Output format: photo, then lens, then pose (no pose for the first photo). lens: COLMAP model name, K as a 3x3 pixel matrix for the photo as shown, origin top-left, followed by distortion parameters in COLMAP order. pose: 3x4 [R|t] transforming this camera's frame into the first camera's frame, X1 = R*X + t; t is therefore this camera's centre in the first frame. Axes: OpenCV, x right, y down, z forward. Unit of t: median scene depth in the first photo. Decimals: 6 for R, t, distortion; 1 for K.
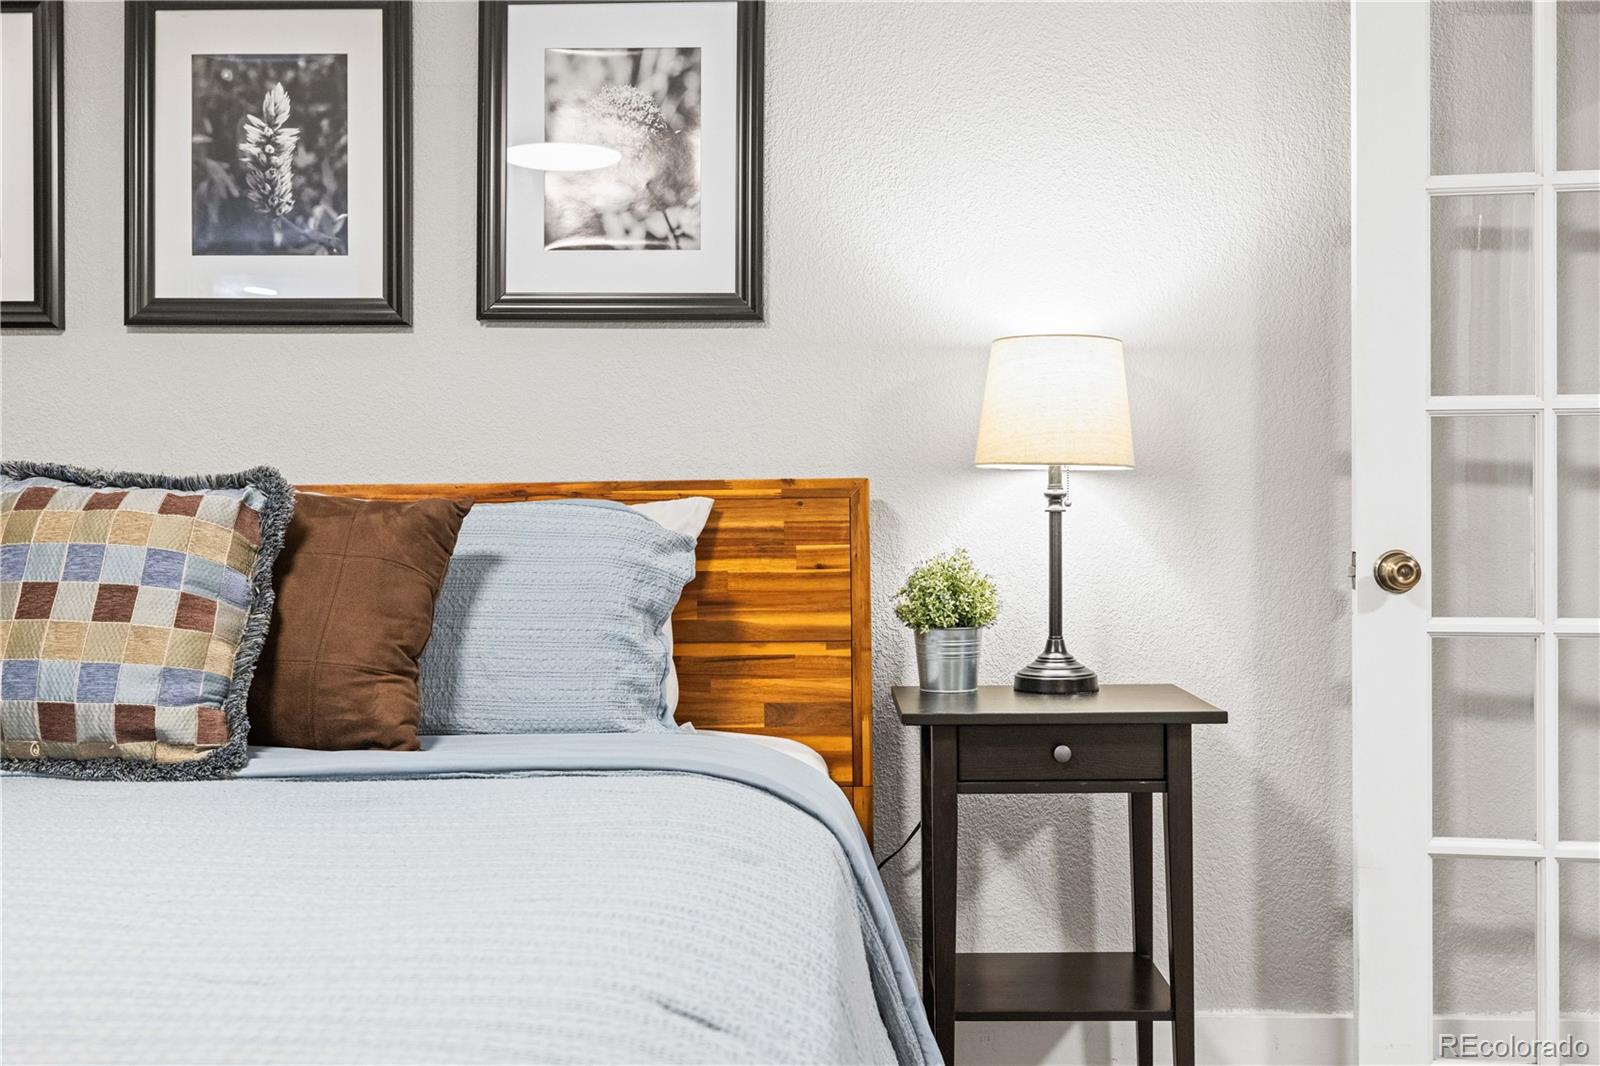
lens RADIAL K [[1569.4, 0, 813.0], [0, 1569.4, 533.4], [0, 0, 1]] dist [0.001107, 0.000000]
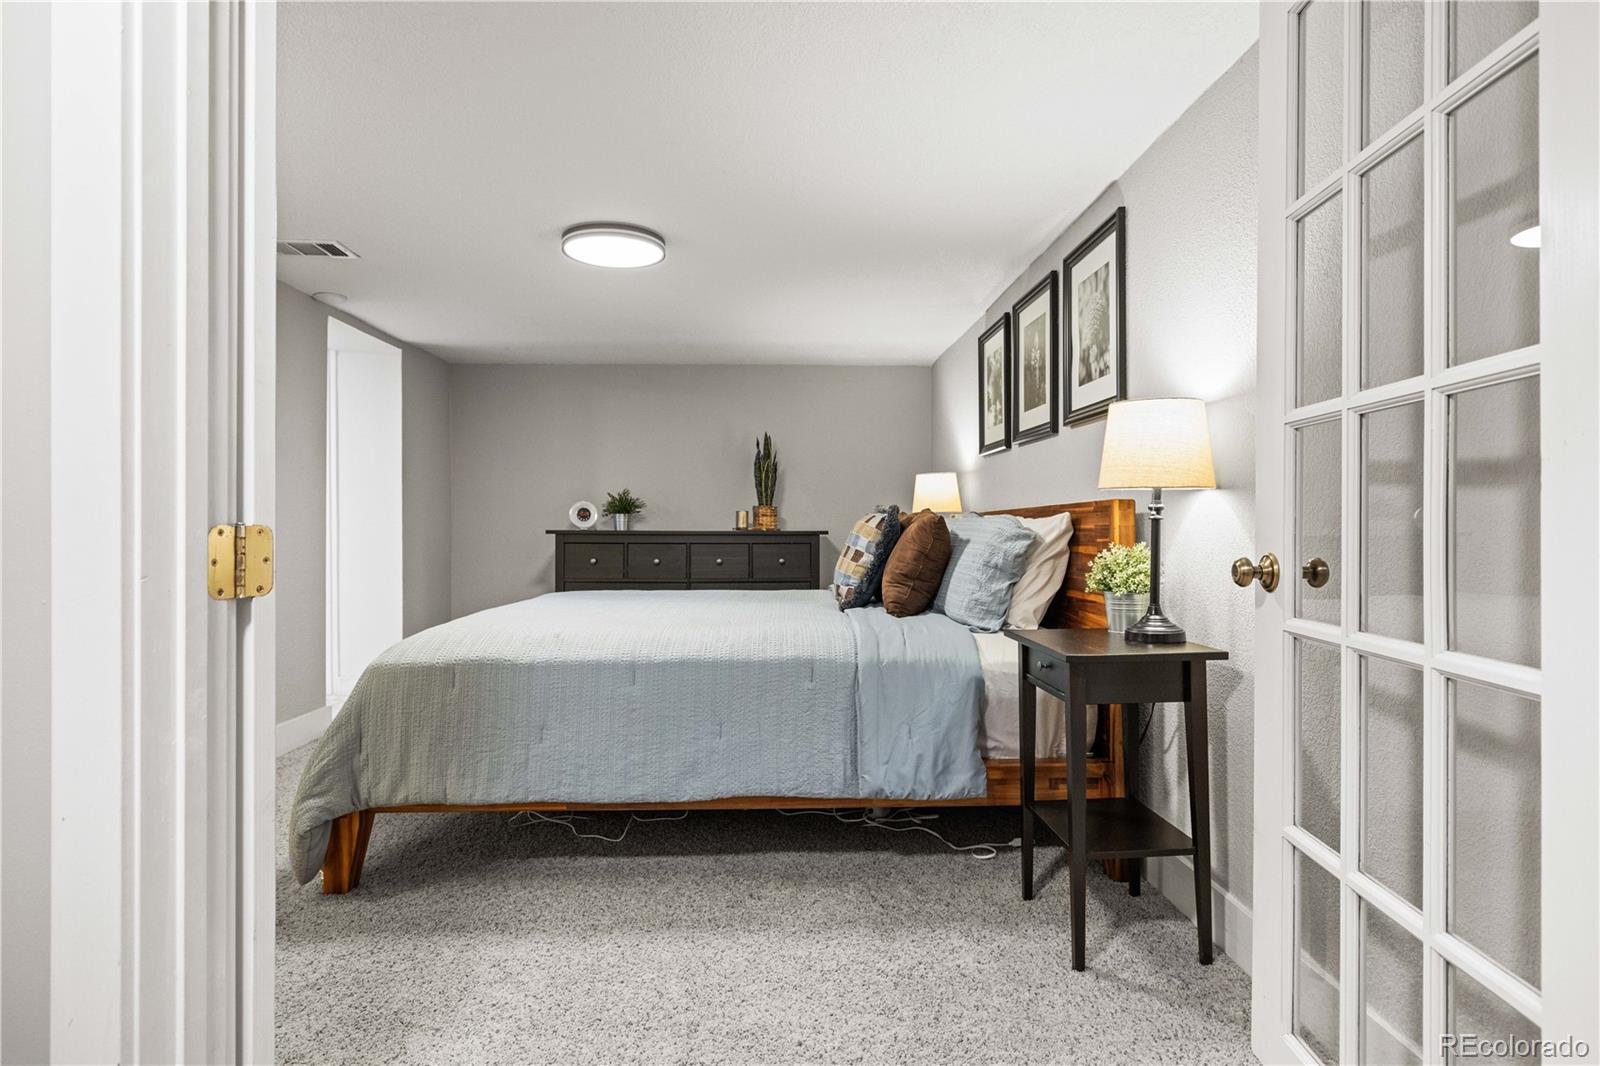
lens RADIAL K [[861.4, 0, 803.9], [0, 861.4, 519.5], [0, 0, 1]] dist [-0.004126, -0.000933]
pose [[0.063283, -0.003982, -0.997988, 0.923545], [-0.007082, 0.999965, -0.004439, -0.007332], [0.997971, 0.007348, 0.063252, 0.612470]]
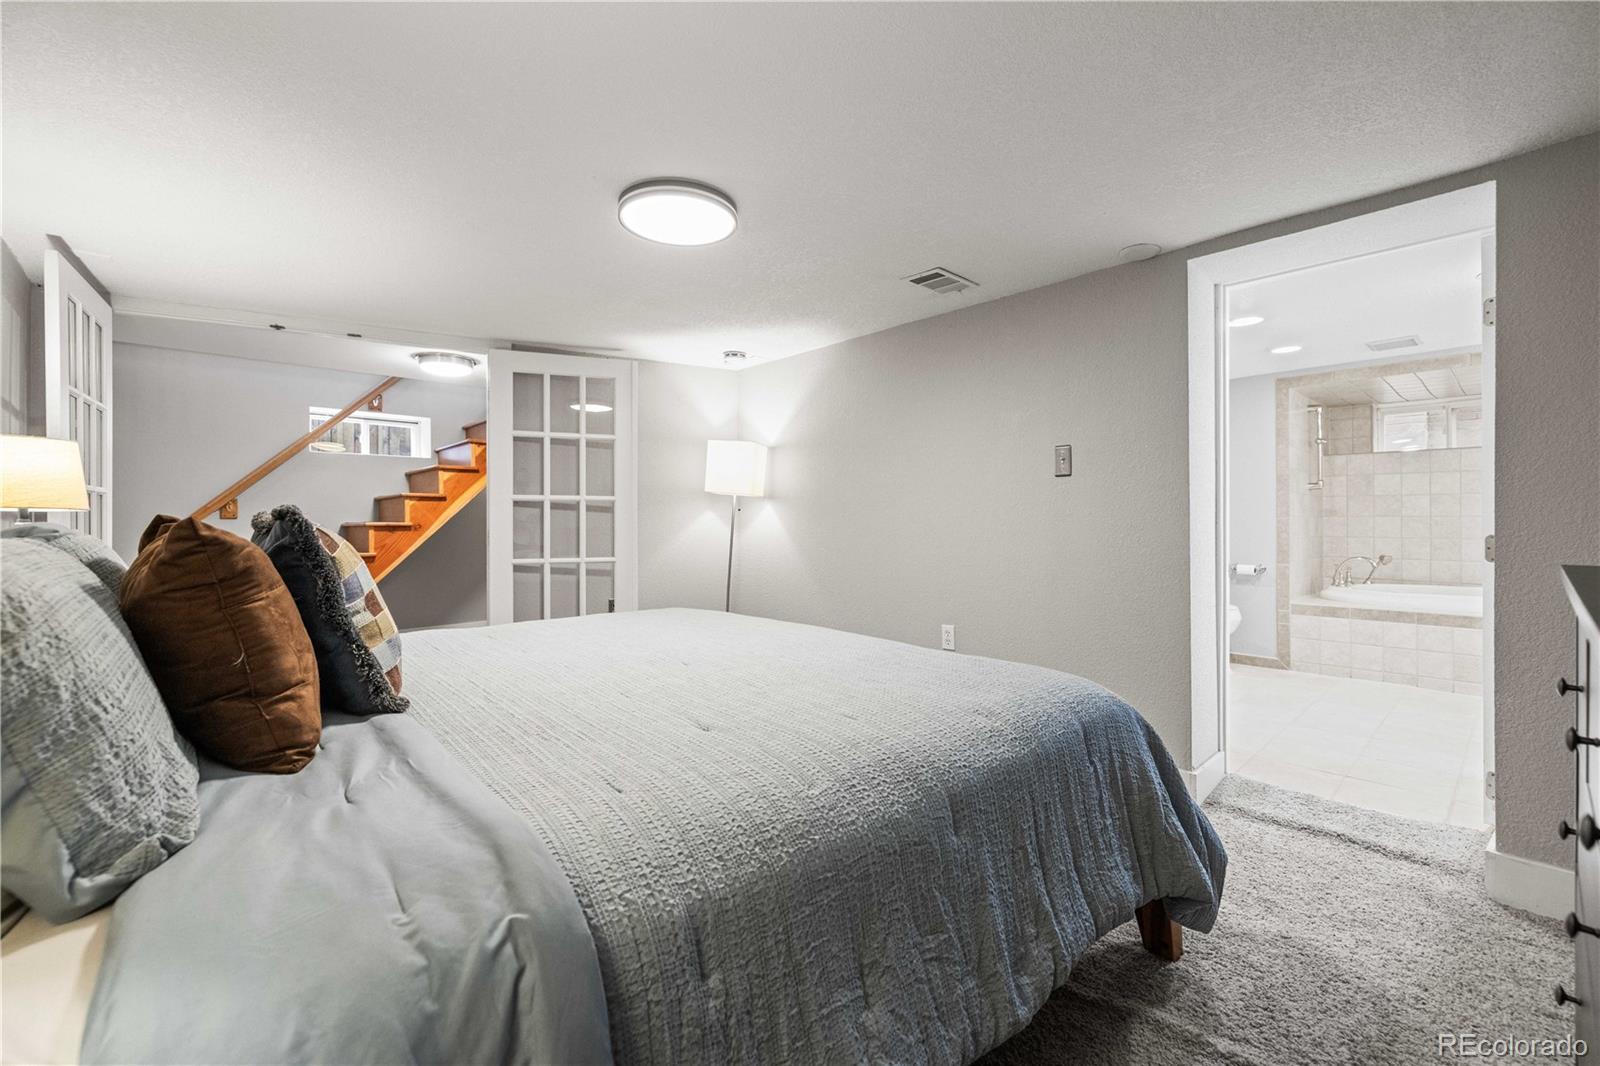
lens RADIAL K [[684.9, 0, 798.7], [0, 684.9, 519.7], [0, 0, 1]] dist [0.001537, -0.000484]
pose [[-0.693719, 0.007151, 0.720211, -1.004185], [0.007743, 0.999967, -0.002470, -0.014291], [-0.720204, 0.003864, -0.693751, 0.903051]]
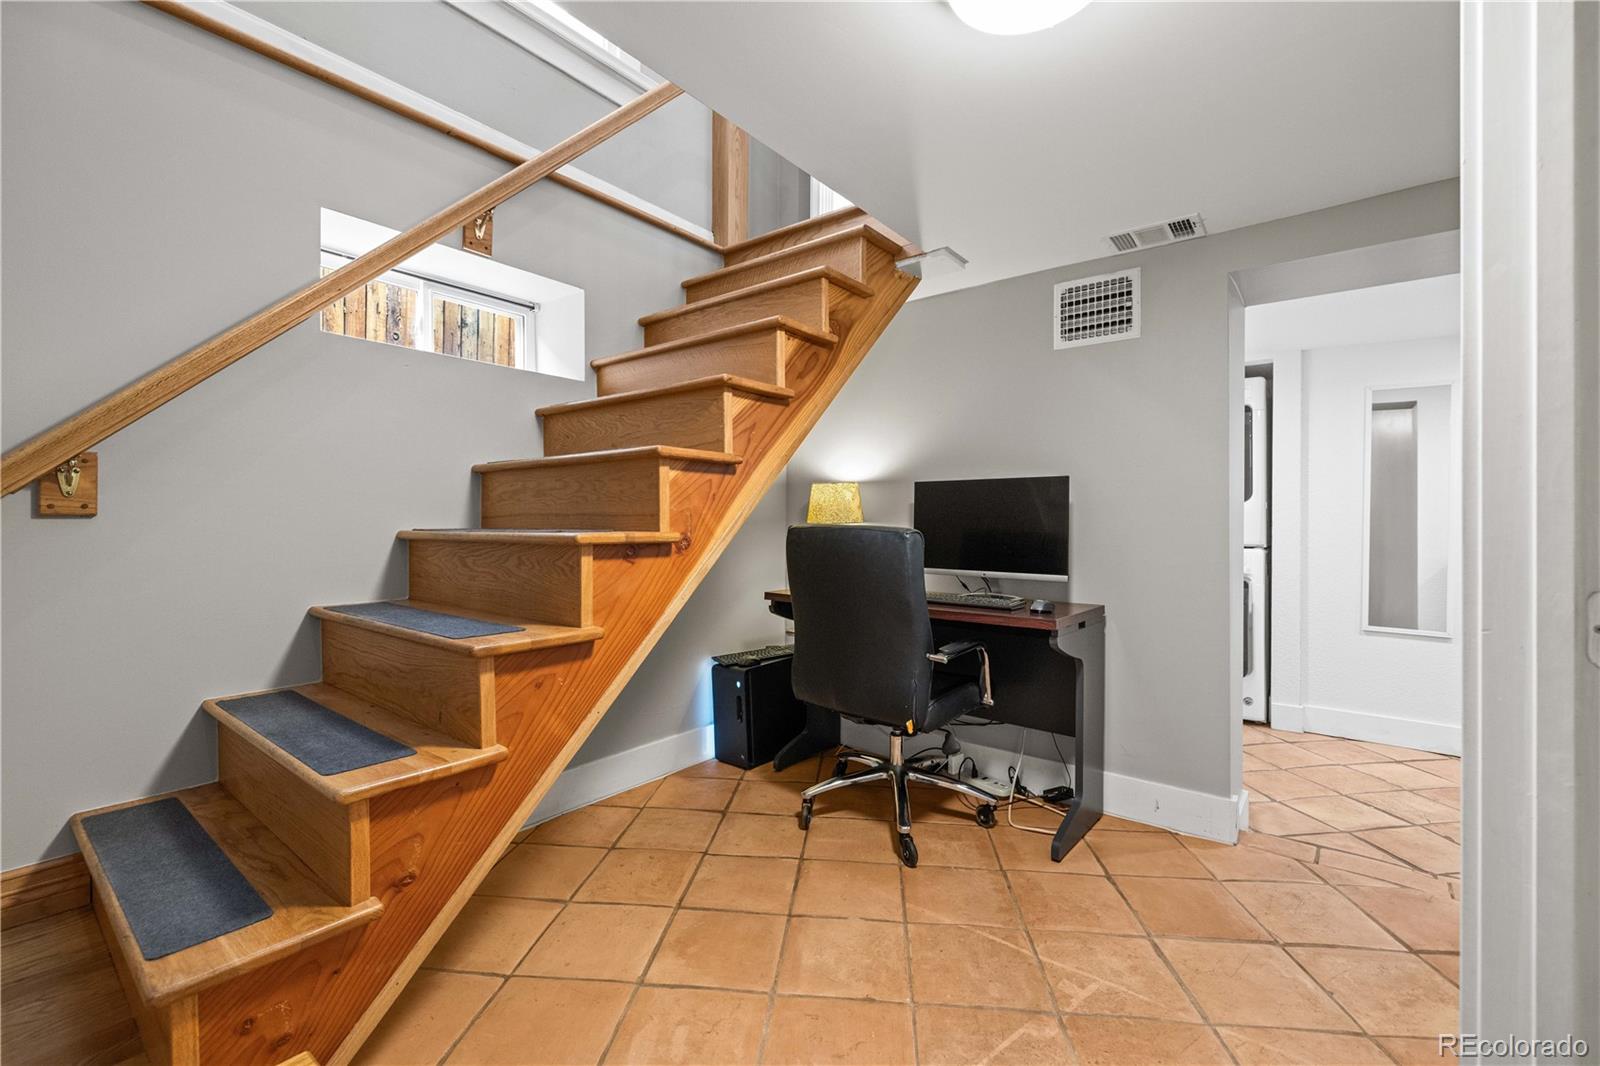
lens RADIAL K [[684.9, 0, 798.9], [0, 684.9, 517.2], [0, 0, 1]] dist [0.001537, -0.000484]
pose [[-0.796422, 0.001585, 0.604740, 0.594208], [0.000176, 0.999997, -0.002389, -0.032096], [-0.604742, -0.001796, -0.796420, 0.811331]]
